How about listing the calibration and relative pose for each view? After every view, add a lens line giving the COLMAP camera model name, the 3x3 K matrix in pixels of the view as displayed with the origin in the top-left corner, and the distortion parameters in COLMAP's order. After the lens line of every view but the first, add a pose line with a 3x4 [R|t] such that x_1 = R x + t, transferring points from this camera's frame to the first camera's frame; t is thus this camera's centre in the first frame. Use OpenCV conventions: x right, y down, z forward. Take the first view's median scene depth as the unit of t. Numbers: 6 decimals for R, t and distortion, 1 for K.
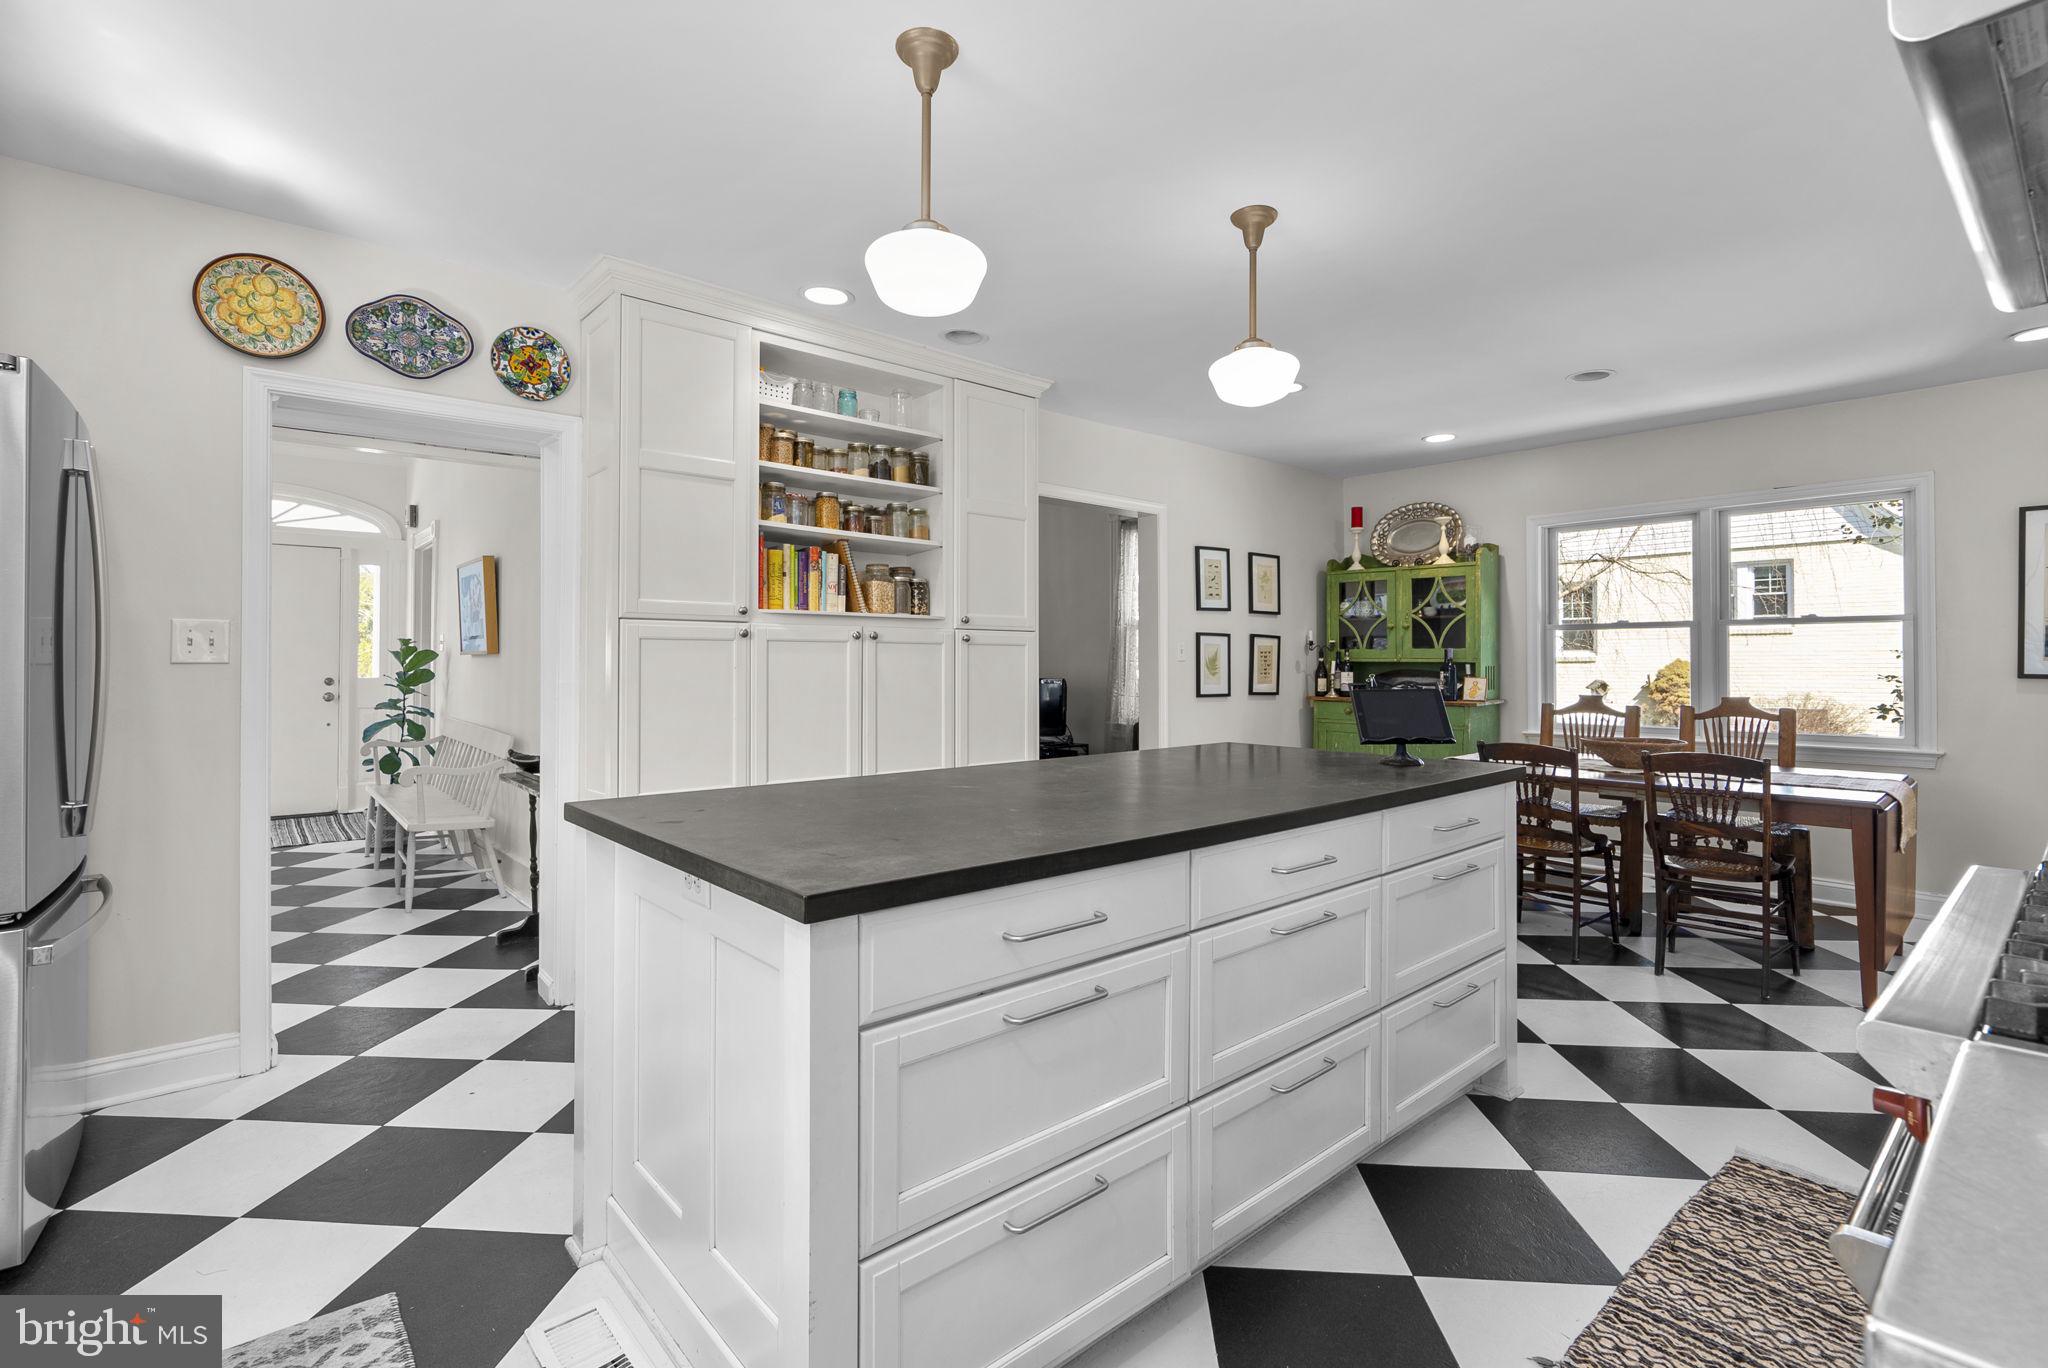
lens RADIAL K [[934.5, 0, 1023.0], [0, 934.5, 649.8], [0, 0, 1]] dist [-0.002989, -0.000269]
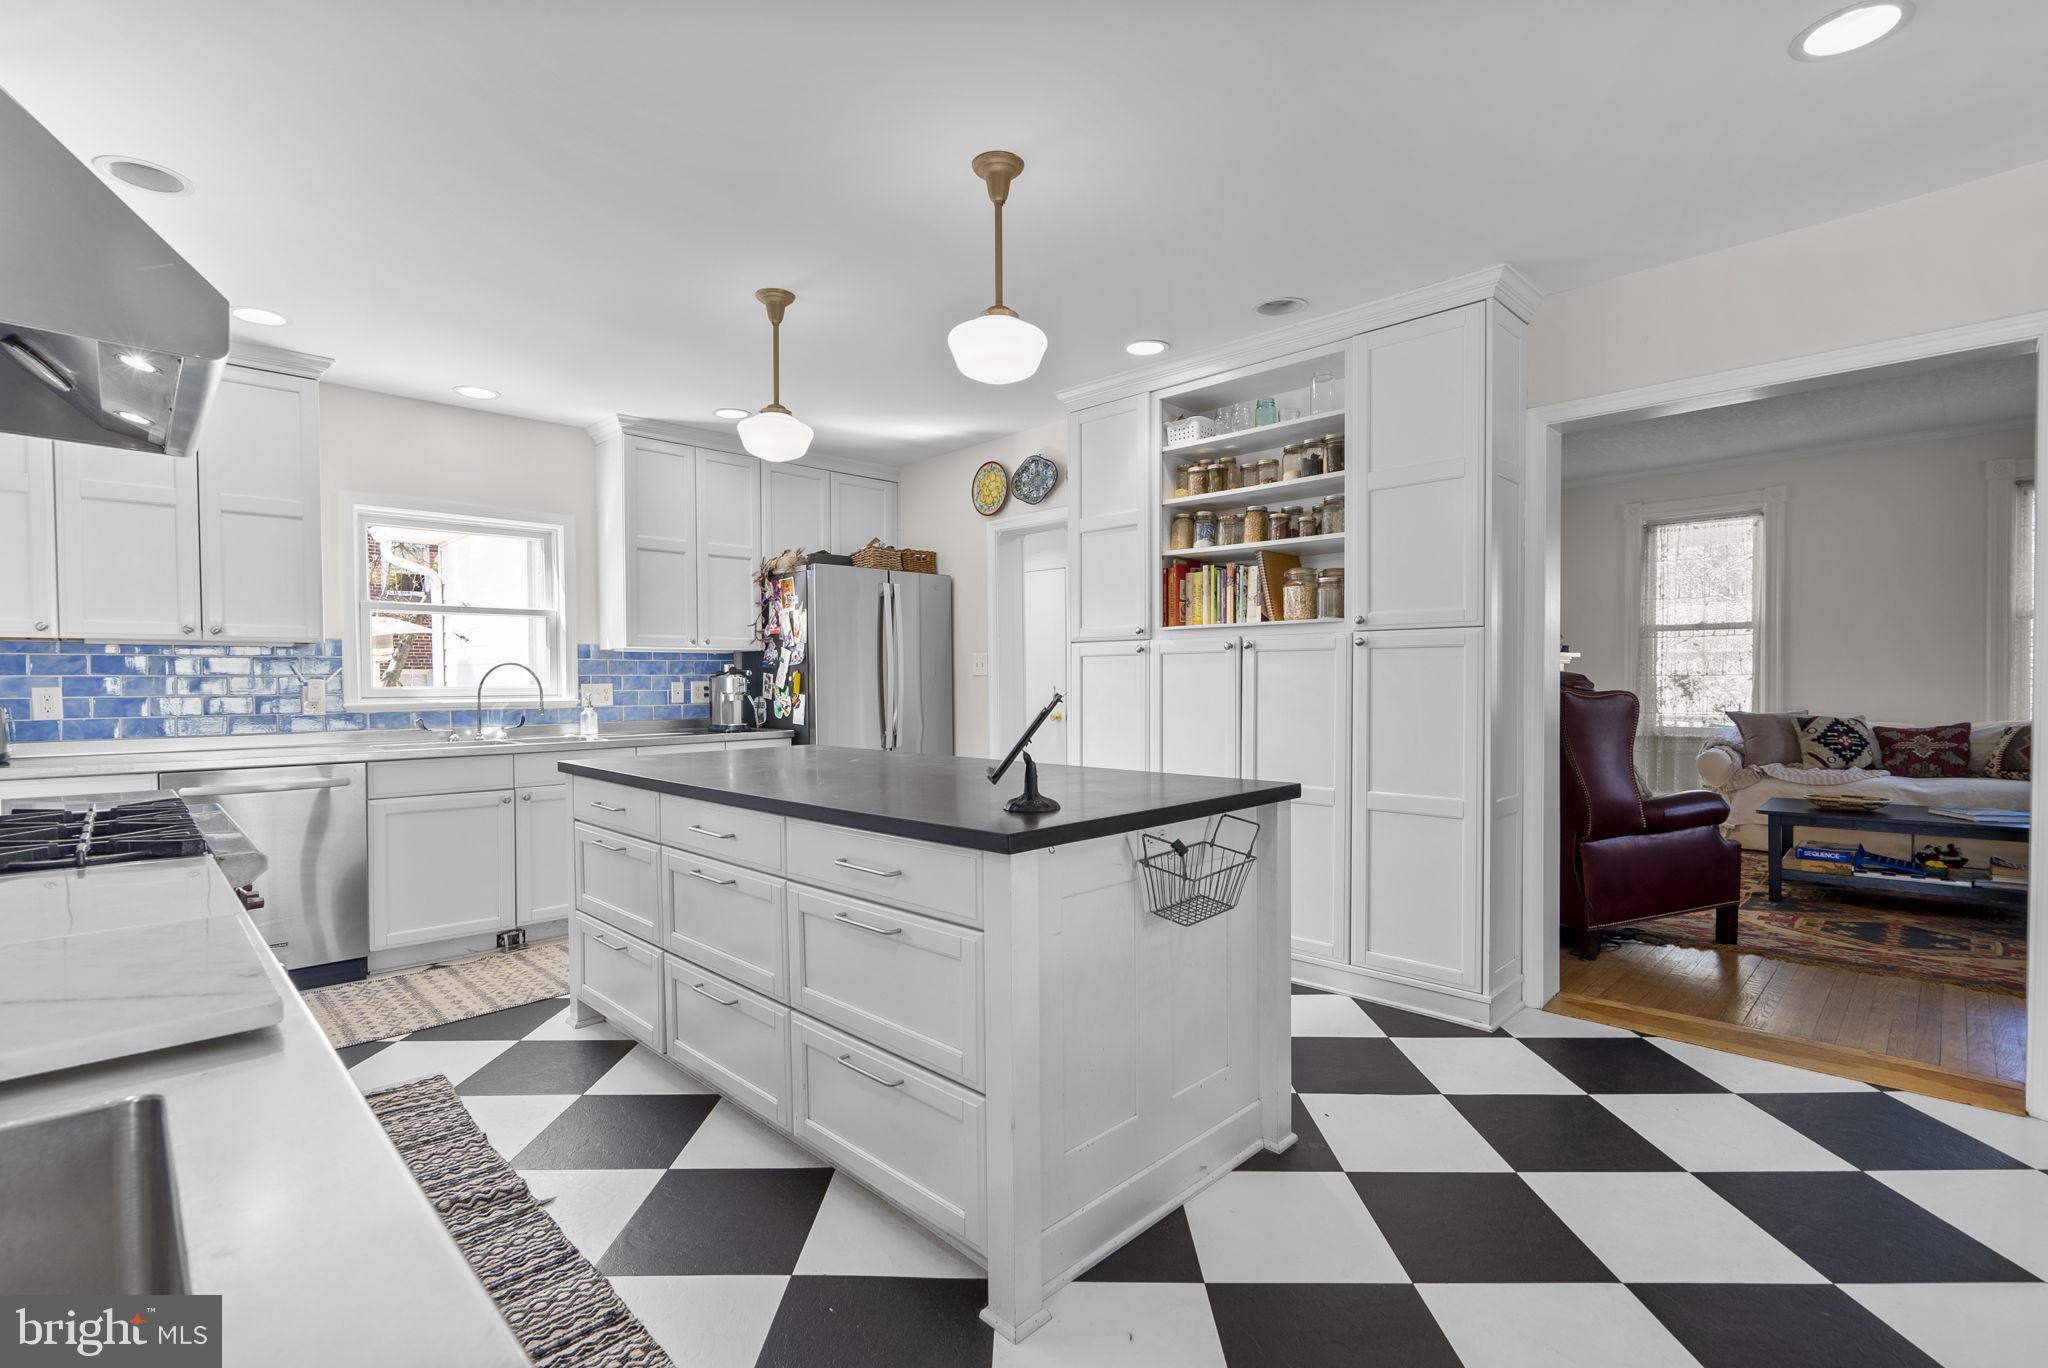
lens RADIAL K [[934.5, 0, 1025.2], [0, 934.5, 696.0], [0, 0, 1]] dist [-0.002989, -0.000269]
pose [[0.073132, 0.022682, -0.997064, 0.830001], [0.024743, 0.999392, 0.024550, 0.008919], [0.997015, -0.026466, 0.072526, 0.690050]]
